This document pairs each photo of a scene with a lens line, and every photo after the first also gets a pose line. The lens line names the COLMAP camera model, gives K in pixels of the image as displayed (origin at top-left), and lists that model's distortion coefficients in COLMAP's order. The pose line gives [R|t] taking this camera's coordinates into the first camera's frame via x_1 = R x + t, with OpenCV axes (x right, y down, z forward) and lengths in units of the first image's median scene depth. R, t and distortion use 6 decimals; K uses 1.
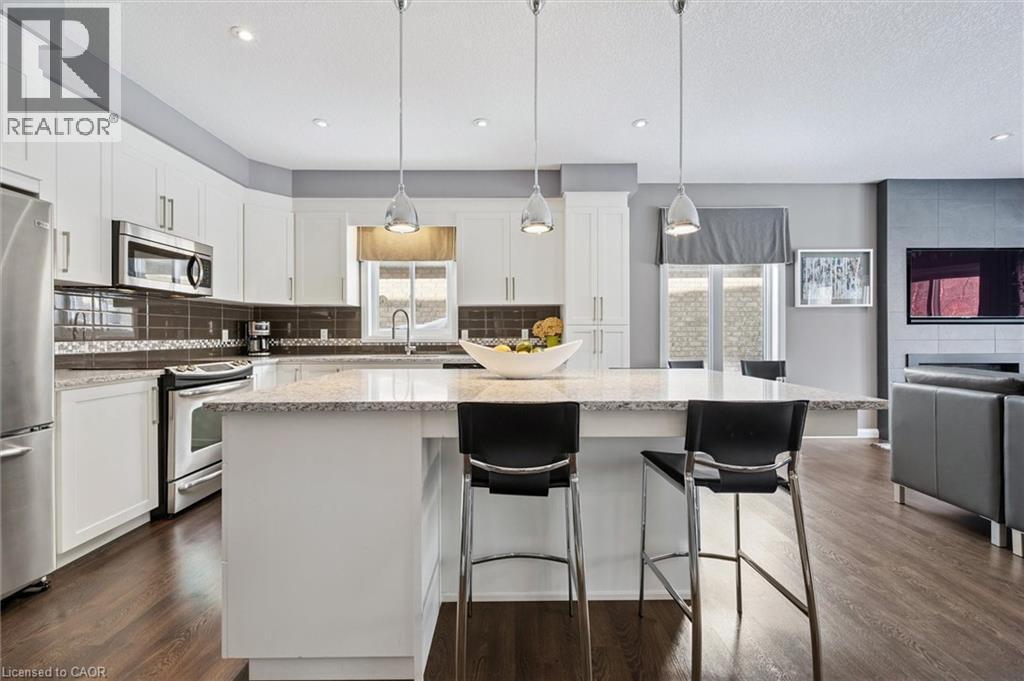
lens RADIAL K [[430.2, 0, 512.0], [0, 430.2, 340.5], [0, 0, 1]] dist [0.000168, 0.000058]
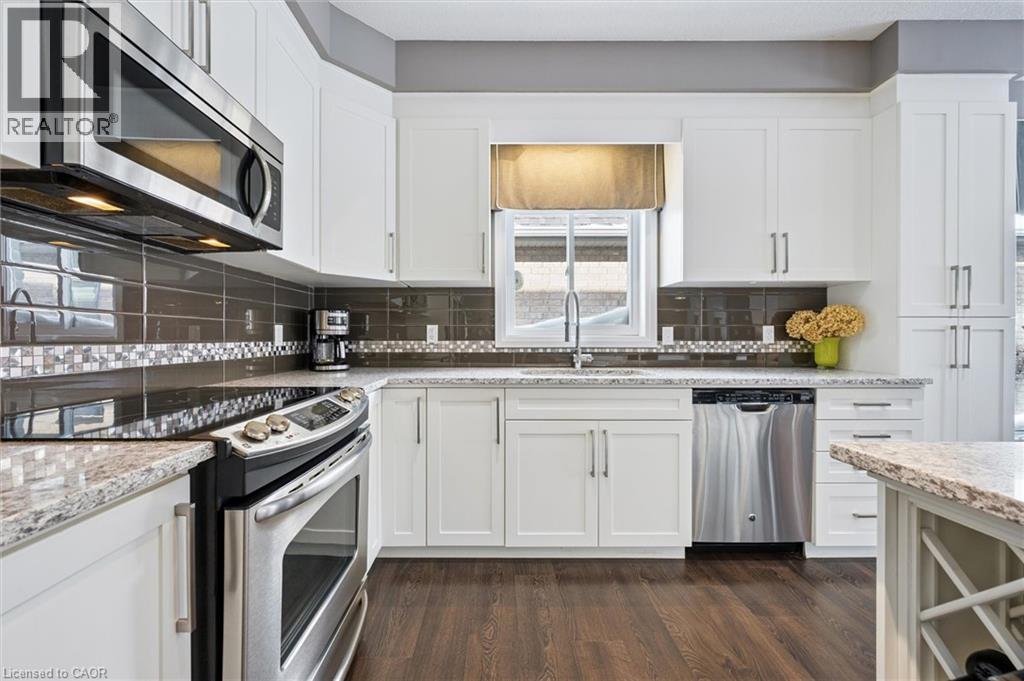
lens RADIAL K [[457.7, 0, 512.0], [0, 457.7, 340.5], [0, 0, 1]] dist [-0.000105, -0.000135]
pose [[0.999954, 0.002379, -0.009281, -0.349903], [-0.002434, 0.999979, -0.005934, -0.001453], [0.009266, 0.005956, 0.999939, 0.400688]]
